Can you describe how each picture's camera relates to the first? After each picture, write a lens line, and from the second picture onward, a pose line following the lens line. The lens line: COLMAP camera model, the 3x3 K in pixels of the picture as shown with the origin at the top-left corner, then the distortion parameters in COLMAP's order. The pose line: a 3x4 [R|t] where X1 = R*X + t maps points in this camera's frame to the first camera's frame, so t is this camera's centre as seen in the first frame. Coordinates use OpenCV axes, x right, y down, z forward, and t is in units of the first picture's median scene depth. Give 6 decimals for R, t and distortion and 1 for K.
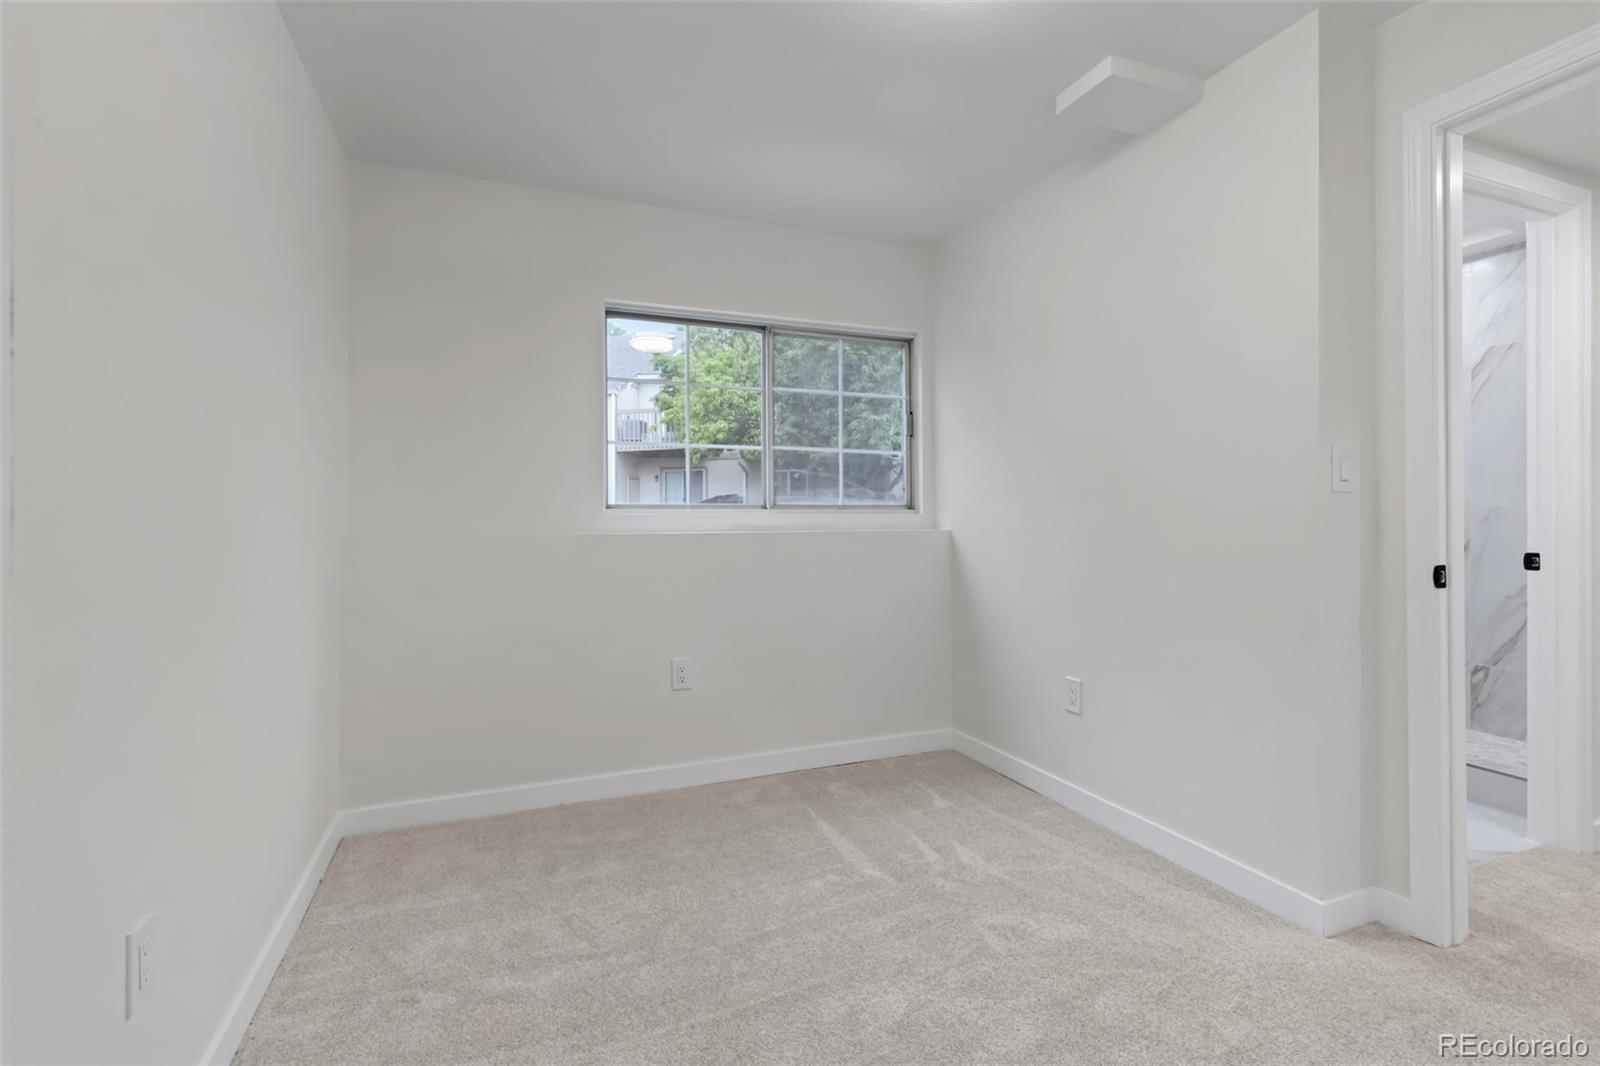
lens RADIAL K [[734.6, 0, 811.7], [0, 734.6, 528.0], [0, 0, 1]] dist [0.000051, -0.000418]
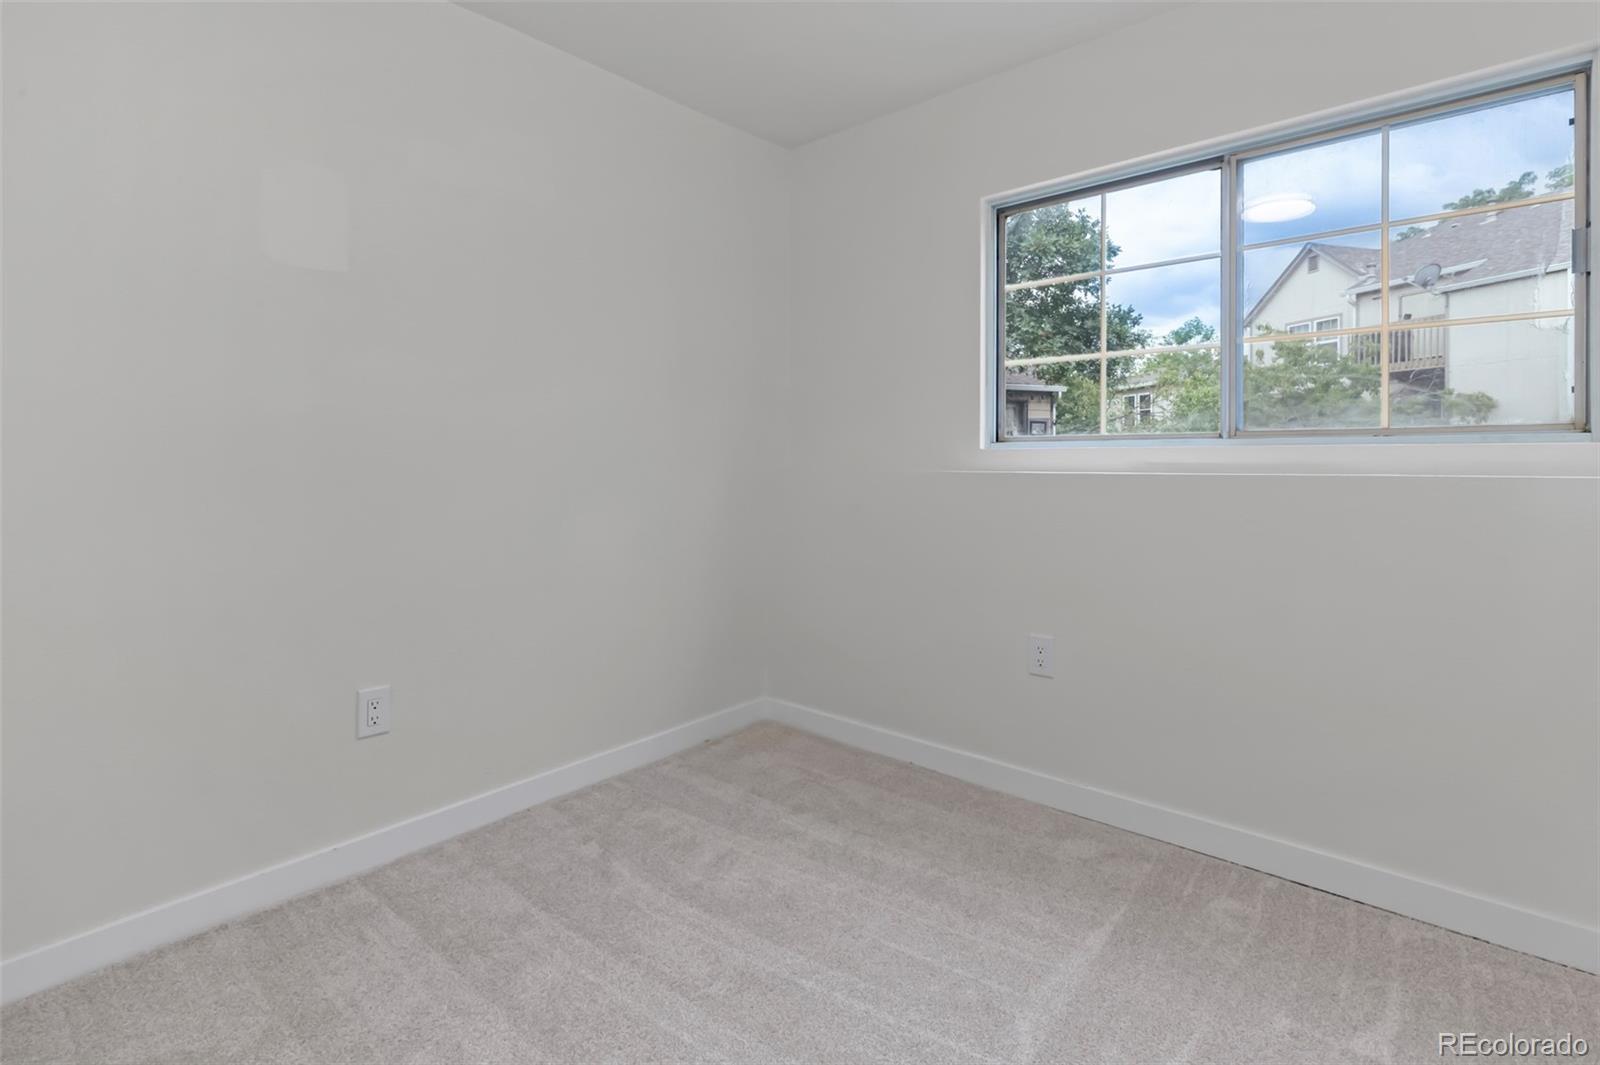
lens RADIAL K [[771.8, 0, 796.2], [0, 771.8, 460.0], [0, 0, 1]] dist [0.000609, -0.000750]
pose [[0.439621, 0.005927, -0.898164, 0.453477], [-0.011779, 0.999930, 0.000834, -0.002933], [0.898106, 0.010213, 0.439660, 0.431057]]
